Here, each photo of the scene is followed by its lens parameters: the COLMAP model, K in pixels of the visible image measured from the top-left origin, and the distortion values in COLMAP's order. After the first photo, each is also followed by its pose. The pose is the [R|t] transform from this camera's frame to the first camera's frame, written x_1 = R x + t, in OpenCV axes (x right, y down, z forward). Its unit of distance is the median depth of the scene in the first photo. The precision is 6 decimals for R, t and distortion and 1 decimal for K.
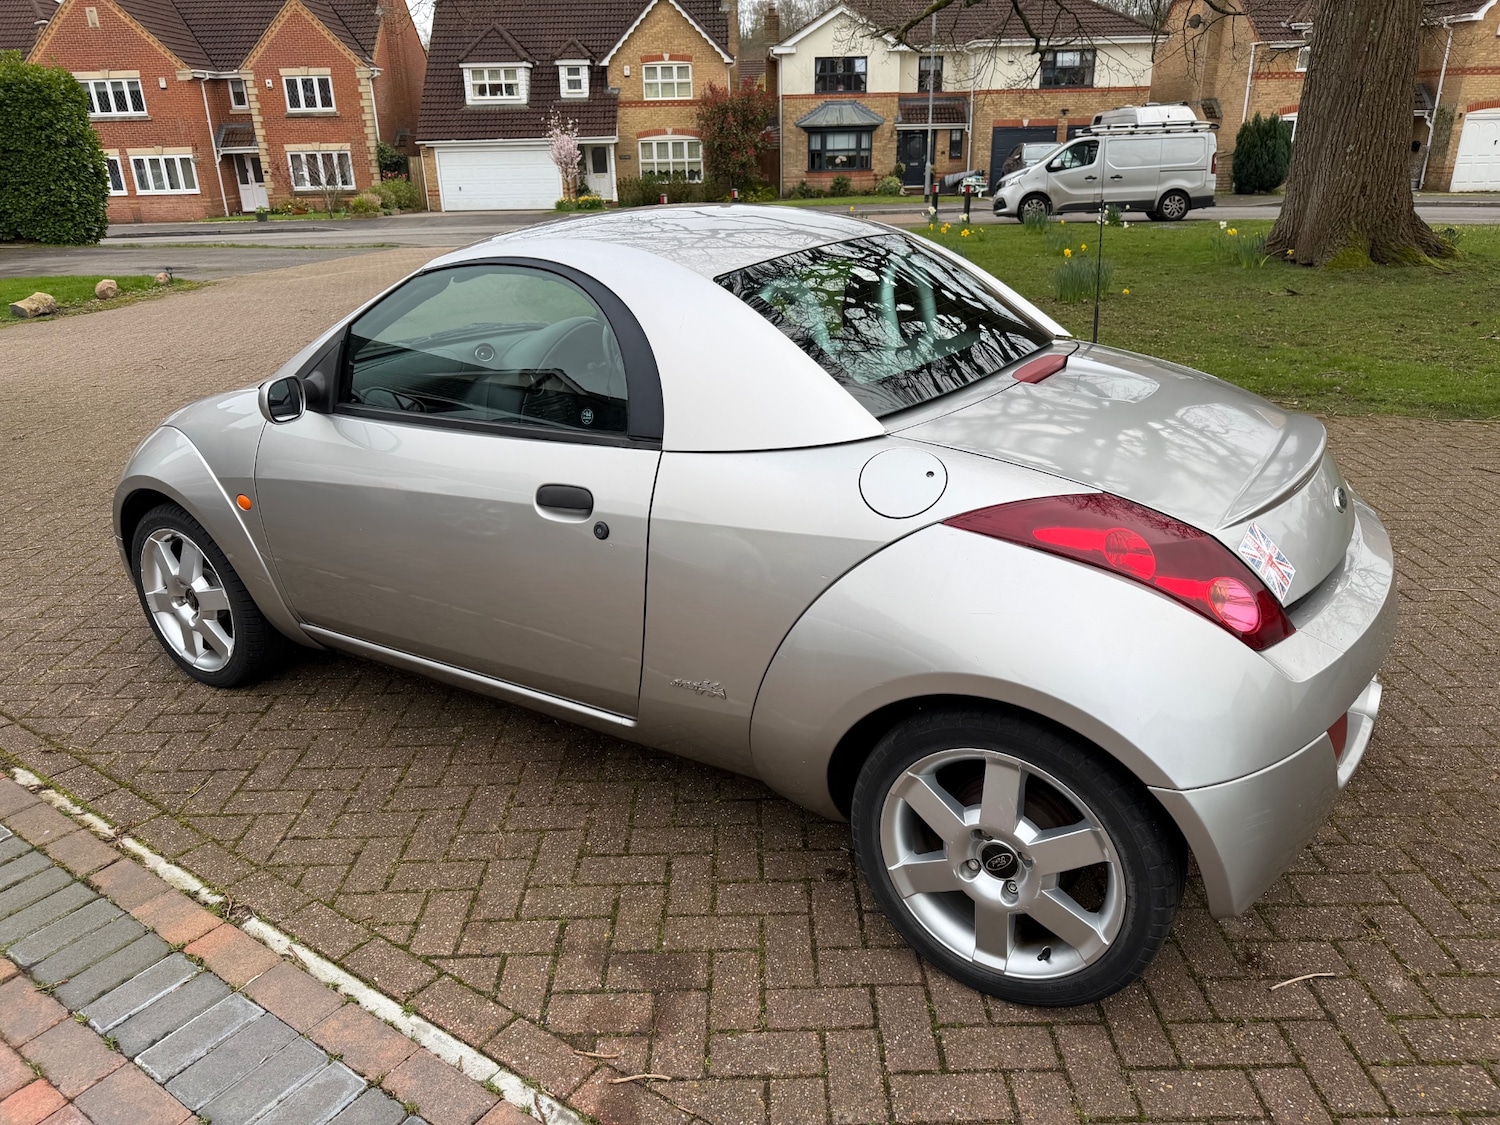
lens RADIAL K [[1054.4, 0, 745.7], [0, 1054.4, 551.3], [0, 0, 1]] dist [0.009616, -0.015493]
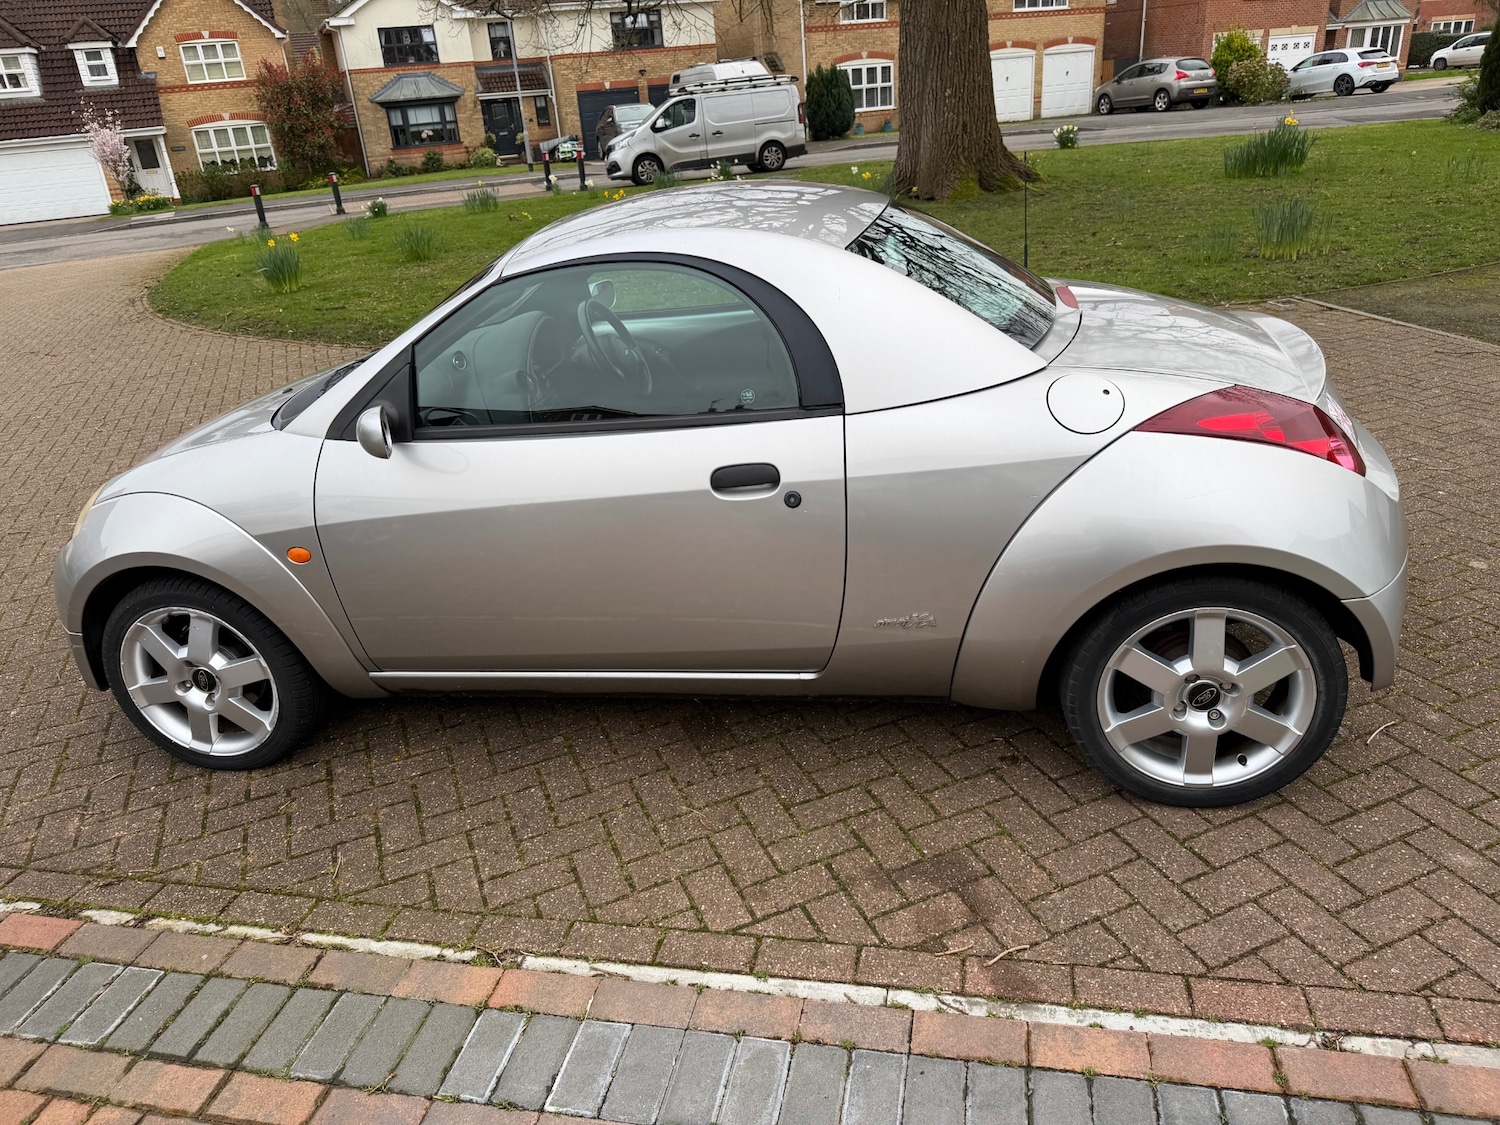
lens RADIAL K [[1054.4, 0, 745.7], [0, 1054.4, 551.3], [0, 0, 1]] dist [0.009616, -0.015493]
pose [[0.924939, -0.198960, 0.323888, -0.029825], [0.189845, 0.979988, 0.059845, -0.002263], [-0.329313, 0.006136, 0.944201, 0.000648]]
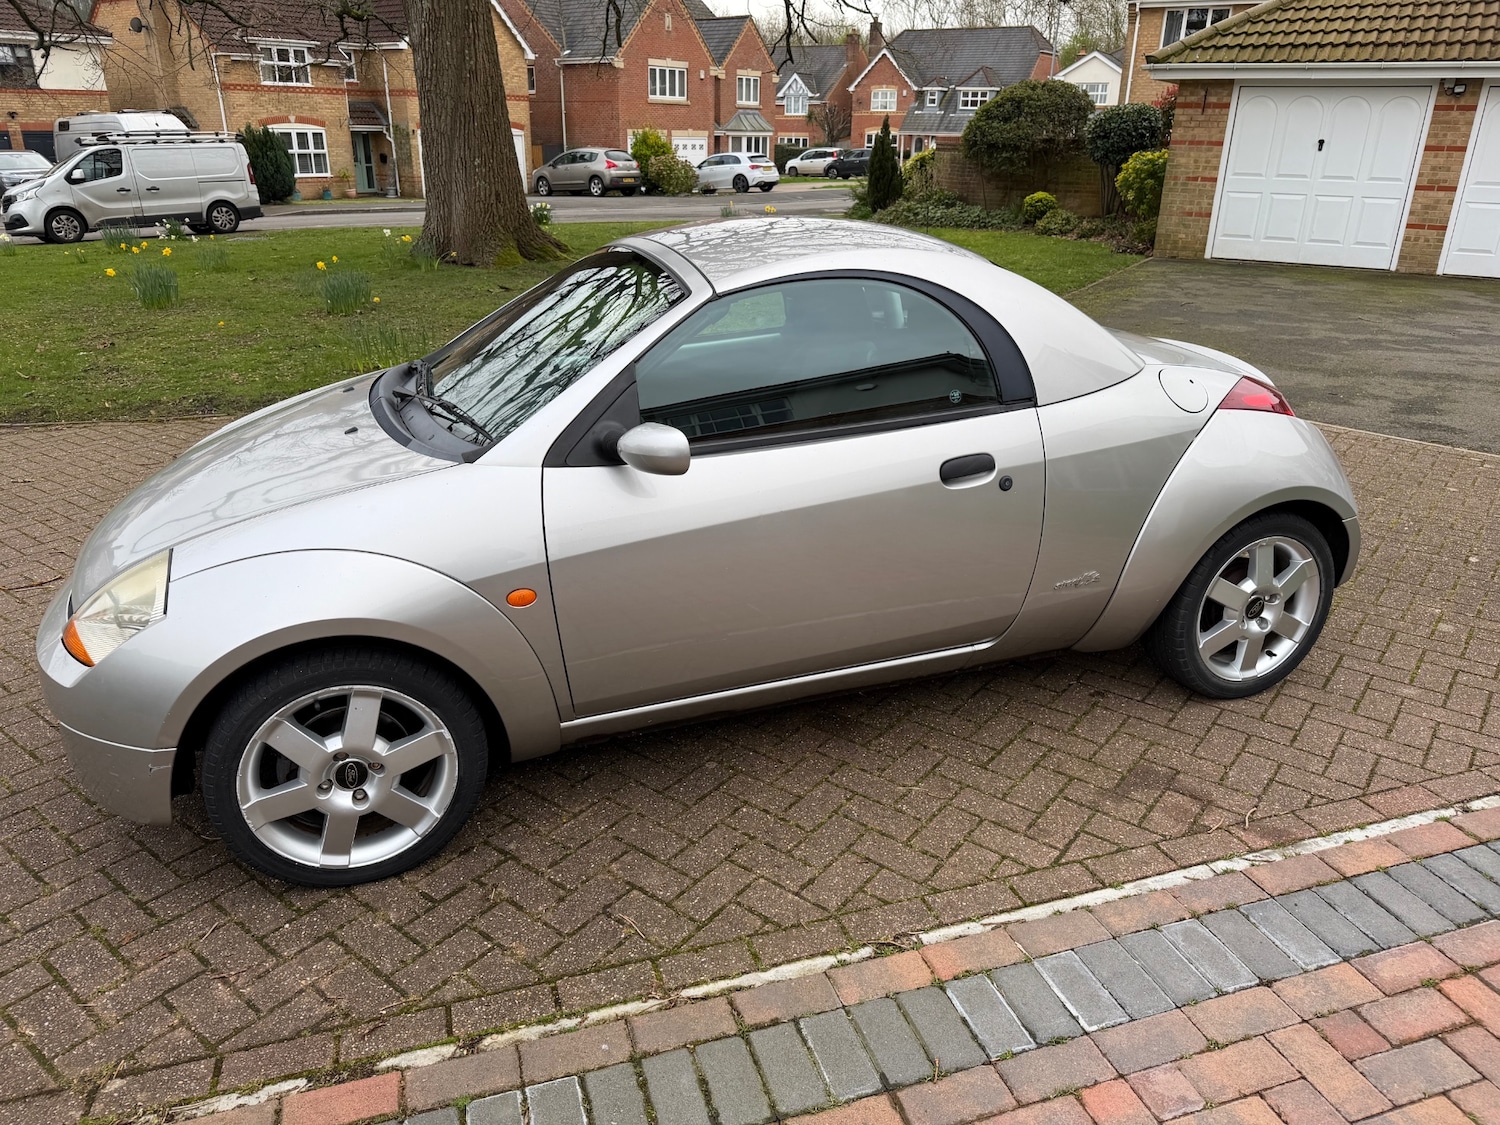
lens RADIAL K [[1057.2, 0, 739.4], [0, 1057.2, 565.7], [0, 0, 1]] dist [0.010667, -0.019303]
pose [[0.618884, -0.271867, 0.736933, -0.069702], [0.269572, 0.954725, 0.125825, -0.009216], [-0.737776, 0.120785, 0.664152, 0.023808]]
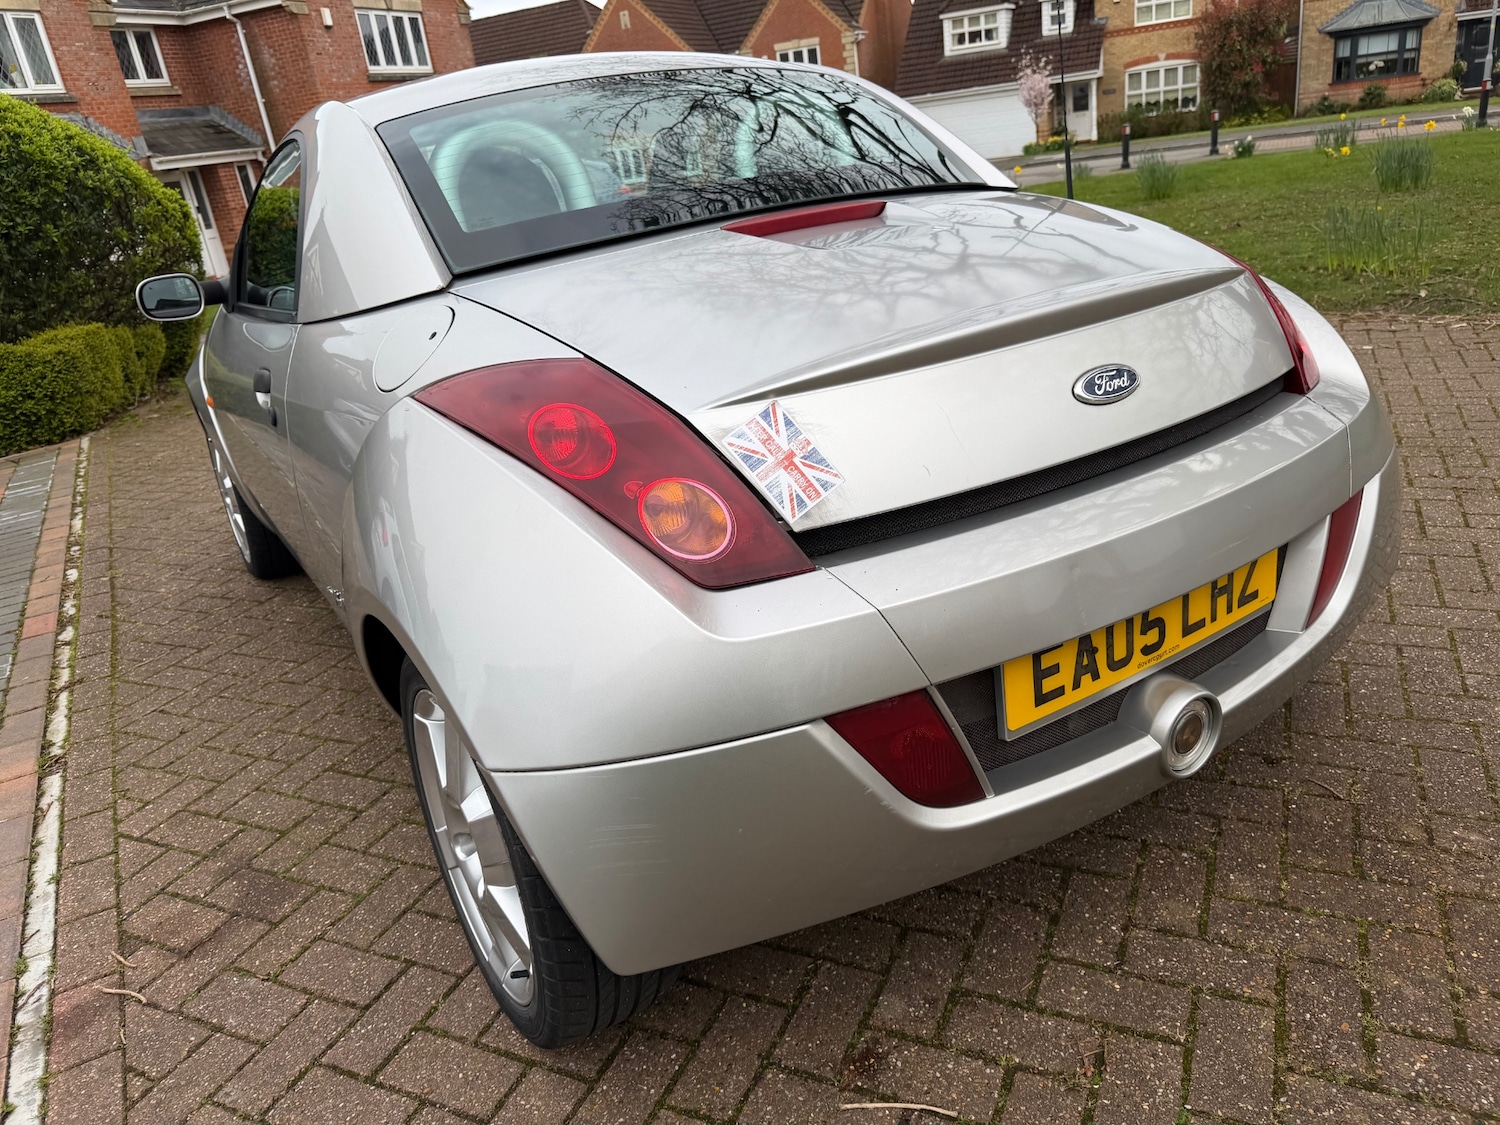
lens RADIAL K [[1072.6, 0, 751.1], [0, 1072.6, 535.9], [0, 0, 1]] dist [-0.000439, -0.007619]
pose [[0.899832, 0.064274, -0.431476, 0.035905], [-0.055719, 0.997919, 0.032451, 0.001740], [0.432664, -0.005159, 0.901540, 0.018298]]
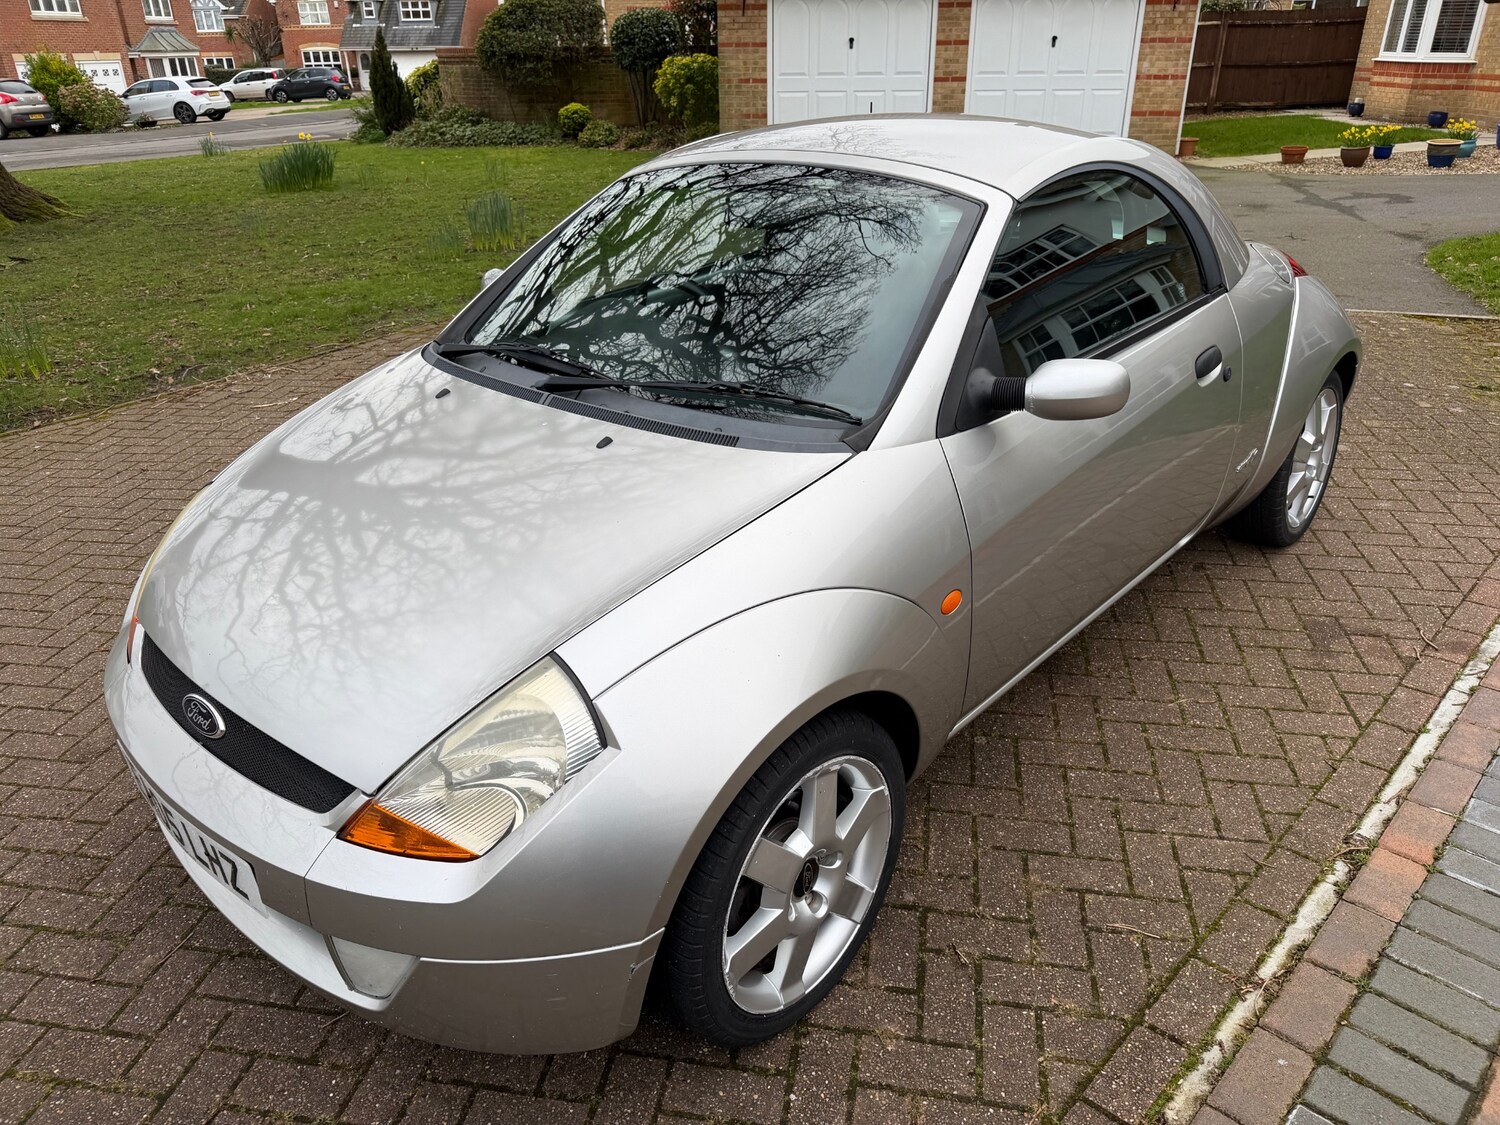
lens RADIAL K [[1069.2, 0, 733.8], [0, 1069.2, 562.5], [0, 0, 1]] dist [0.006179, -0.011906]
pose [[0.183951, -0.412229, 0.892317, -0.078570], [0.376326, 0.868175, 0.323497, -0.024304], [-0.908042, 0.276294, 0.314834, 0.065632]]
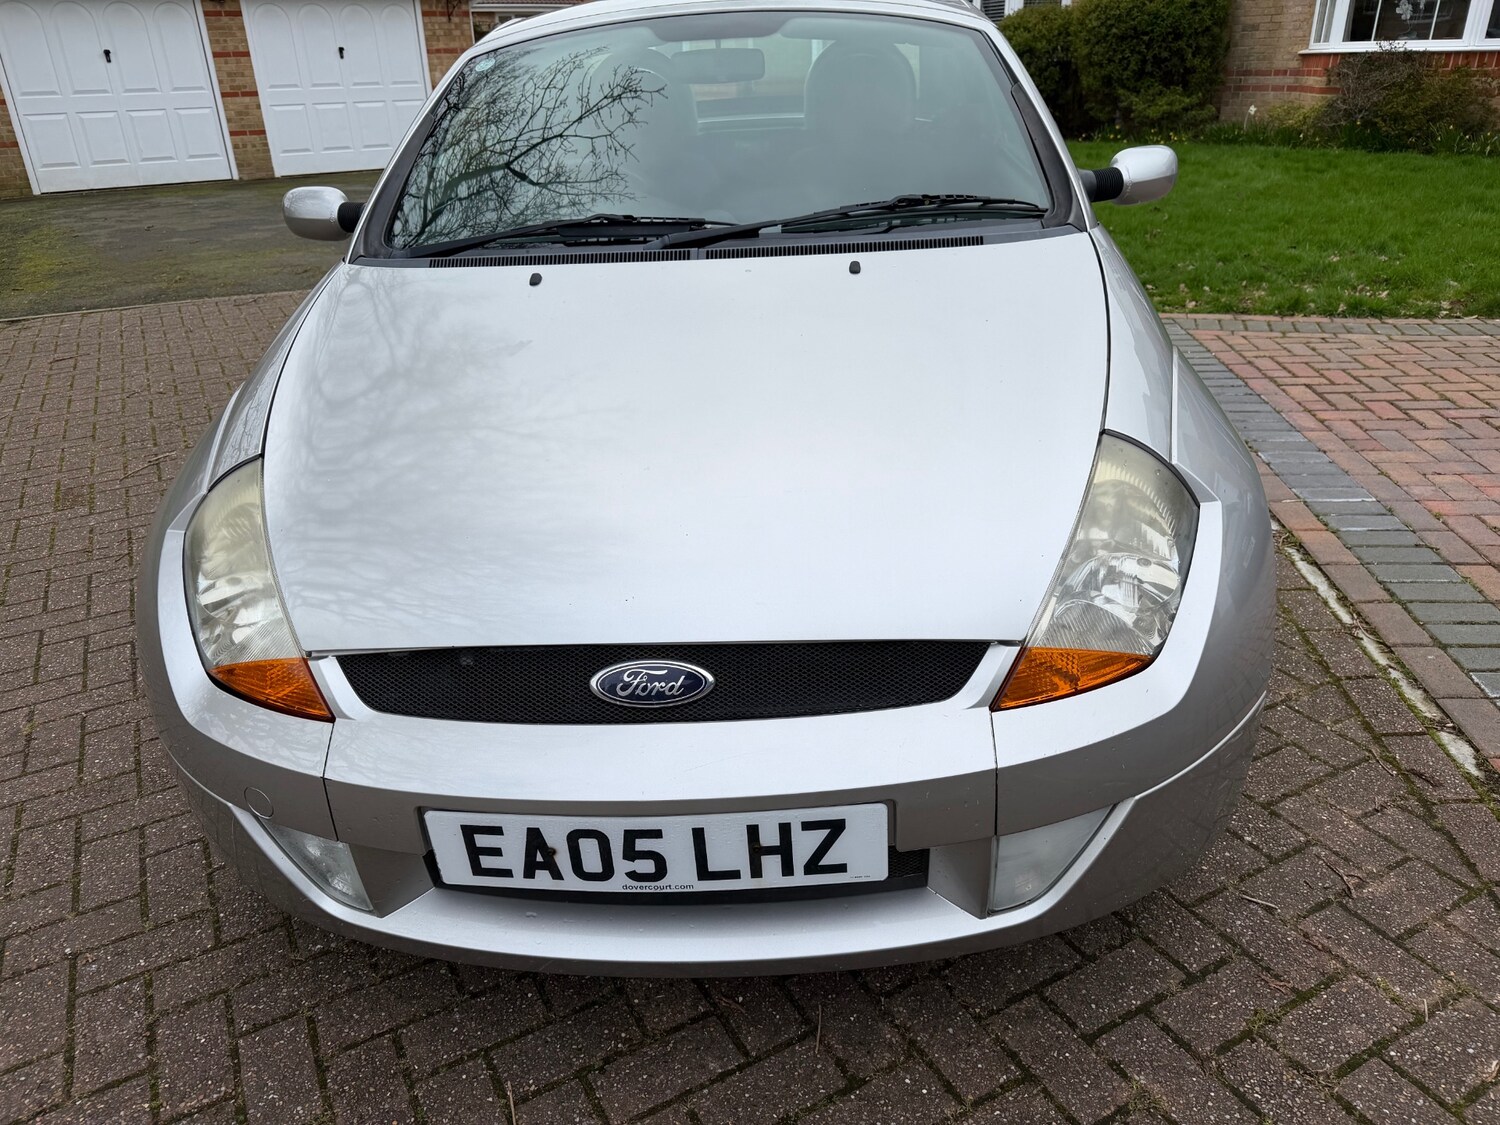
lens RADIAL K [[1088.3, 0, 750.0], [0, 1088.3, 562.5], [0, 0, 1]] dist [-0.001439, -0.005733]
pose [[-0.479907, -0.332401, 0.811911, -0.071110], [0.361800, 0.768101, 0.528320, -0.030973], [-0.799243, 0.547294, -0.248354, 0.105760]]
